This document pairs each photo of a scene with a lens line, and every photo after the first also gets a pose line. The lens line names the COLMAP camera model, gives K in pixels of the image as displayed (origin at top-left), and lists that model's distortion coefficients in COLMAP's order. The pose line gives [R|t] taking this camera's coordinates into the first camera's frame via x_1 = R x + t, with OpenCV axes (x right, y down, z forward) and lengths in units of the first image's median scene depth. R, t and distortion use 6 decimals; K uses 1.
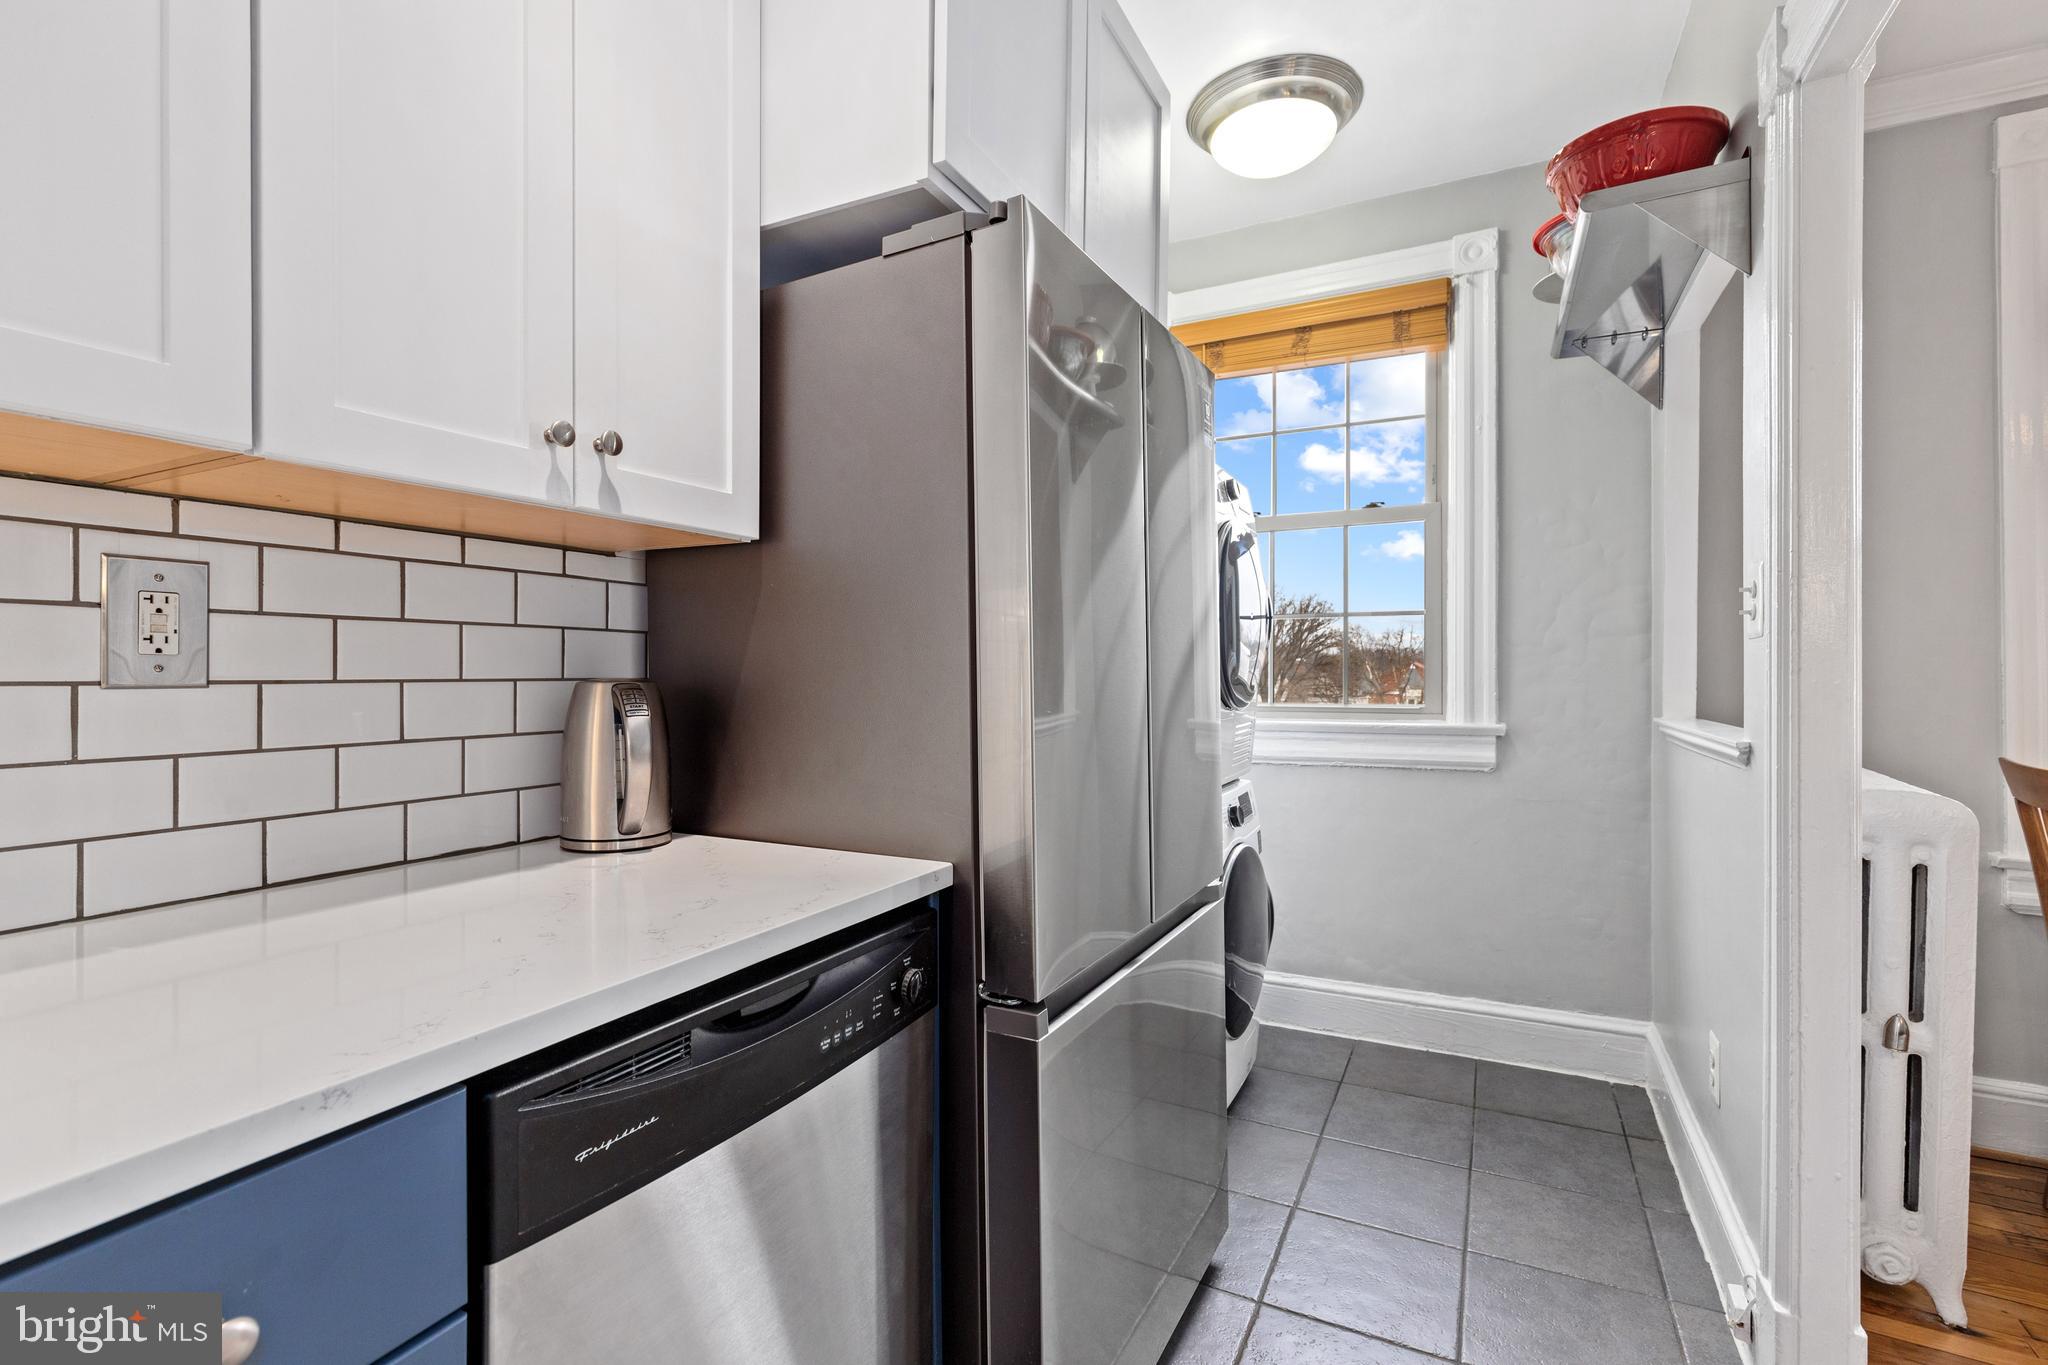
lens RADIAL K [[930.6, 0, 1018.1], [0, 930.6, 675.1], [0, 0, 1]] dist [0.000149, -0.000023]
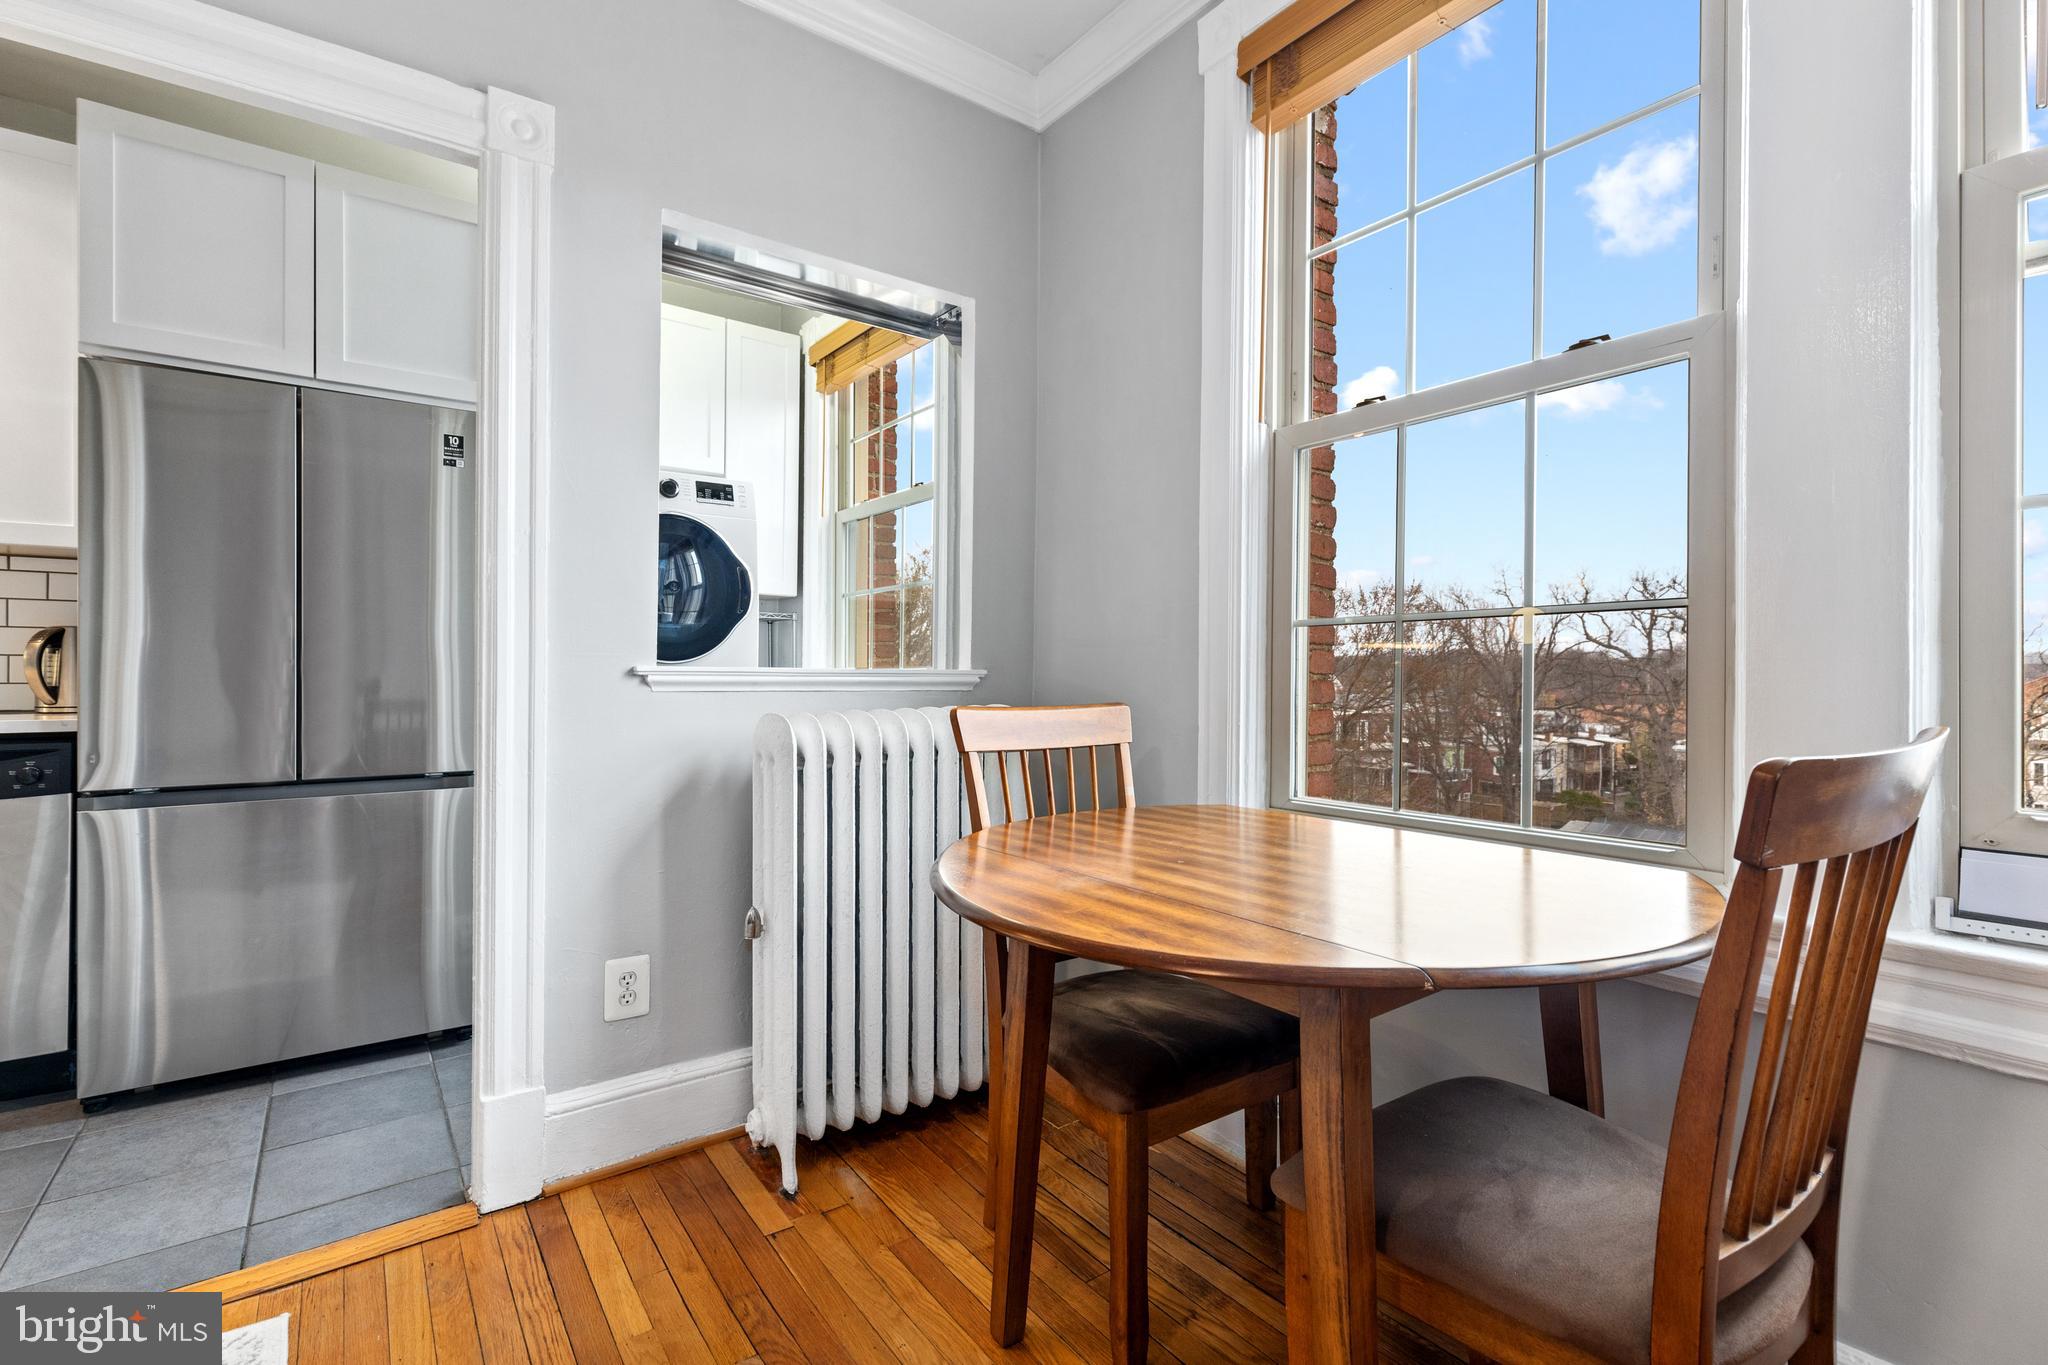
lens RADIAL K [[930.6, 0, 1018.1], [0, 930.6, 675.1], [0, 0, 1]] dist [0.000149, -0.000023]
pose [[0.891466, 0.003558, -0.453073, 2.842629], [-0.005312, 0.999983, -0.002599, 0.130933], [0.453056, 0.004724, 0.891470, 0.226078]]
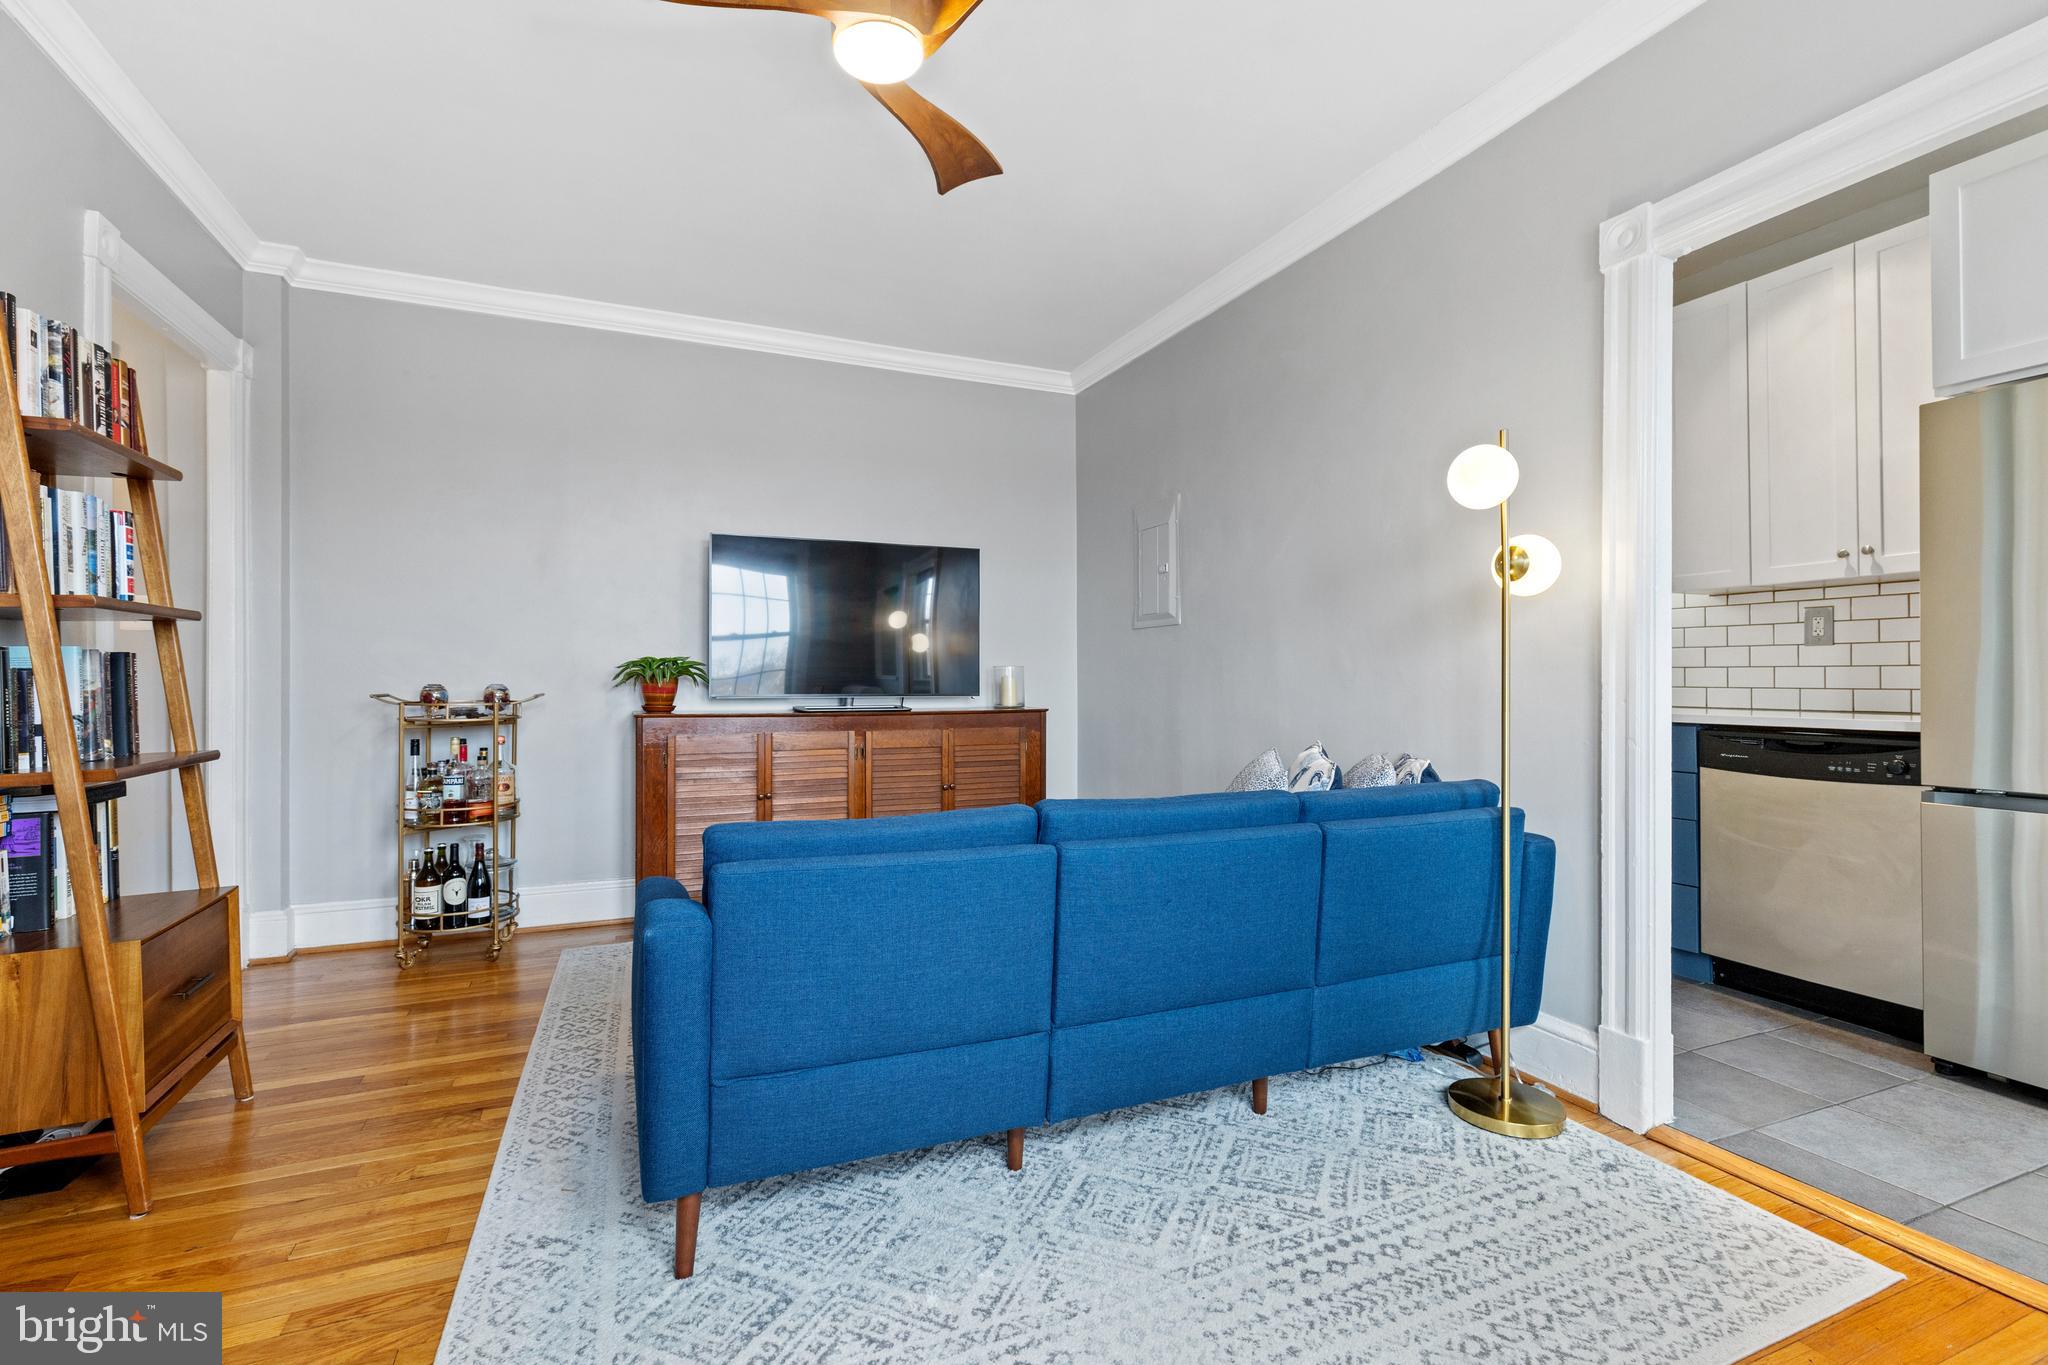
lens RADIAL K [[921.7, 0, 1014.0], [0, 921.7, 674.3], [0, 0, 1]] dist [0.003038, 0.000696]
pose [[-0.641971, -0.001530, -0.766727, 3.338790], [0.000016, 0.999998, -0.002009, 0.119039], [0.766729, -0.001302, -0.641970, 0.870059]]
